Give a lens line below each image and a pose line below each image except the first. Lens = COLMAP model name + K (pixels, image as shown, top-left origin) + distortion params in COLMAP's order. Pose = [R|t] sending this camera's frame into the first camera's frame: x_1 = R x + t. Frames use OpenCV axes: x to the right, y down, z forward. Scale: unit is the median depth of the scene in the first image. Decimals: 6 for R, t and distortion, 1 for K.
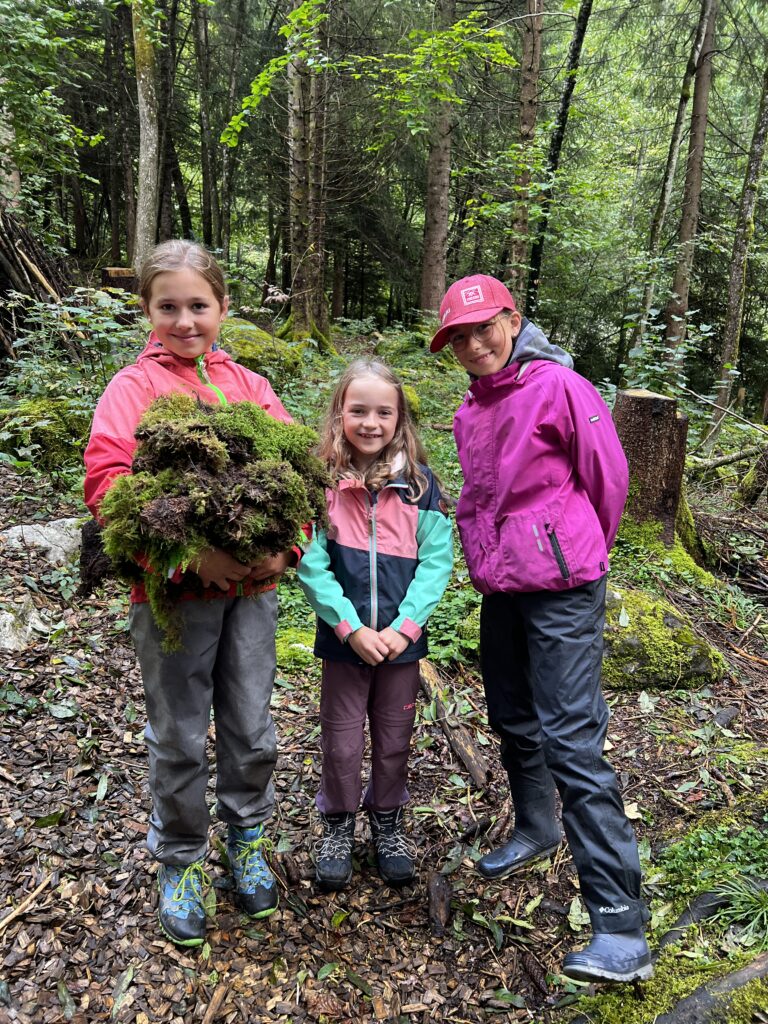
lens RADIAL K [[773.6, 0, 393.1], [0, 773.6, 515.3], [0, 0, 1]] dist [0.010642, 0.004100]
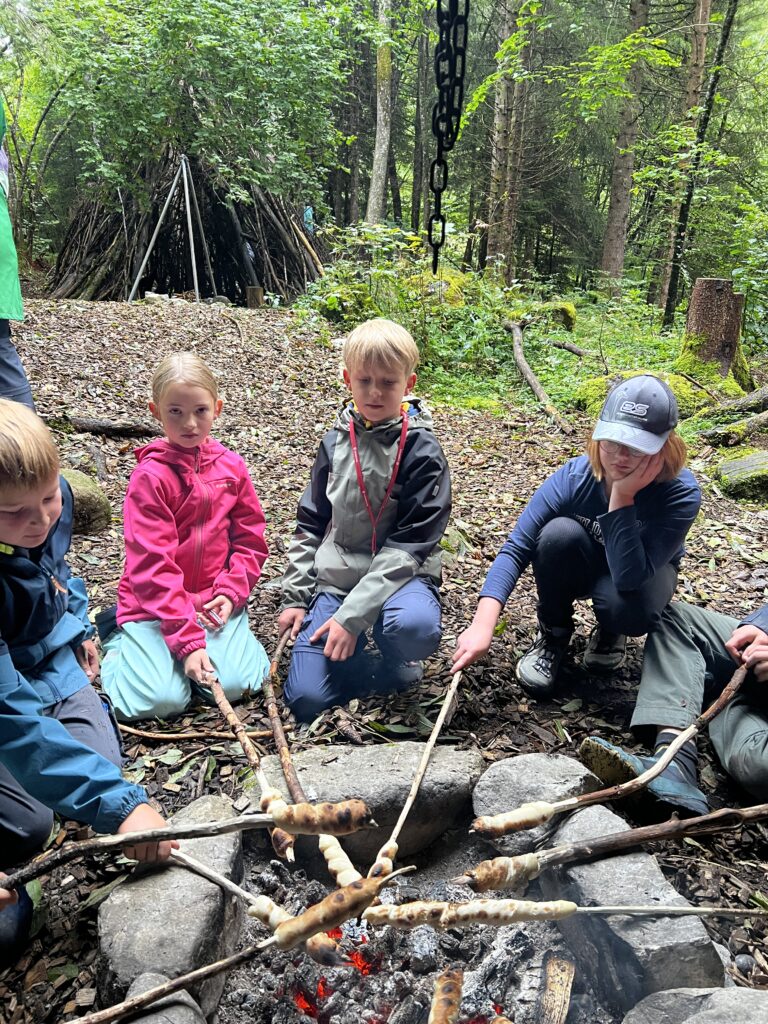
lens RADIAL K [[773.6, 0, 385.3], [0, 773.6, 511.2], [0, 0, 1]] dist [0.010642, 0.004100]
pose [[0.970033, 0.066752, -0.233626, 0.033786], [-0.067033, 0.997728, 0.006747, 0.149918], [0.233545, 0.009116, 0.972303, -0.294452]]
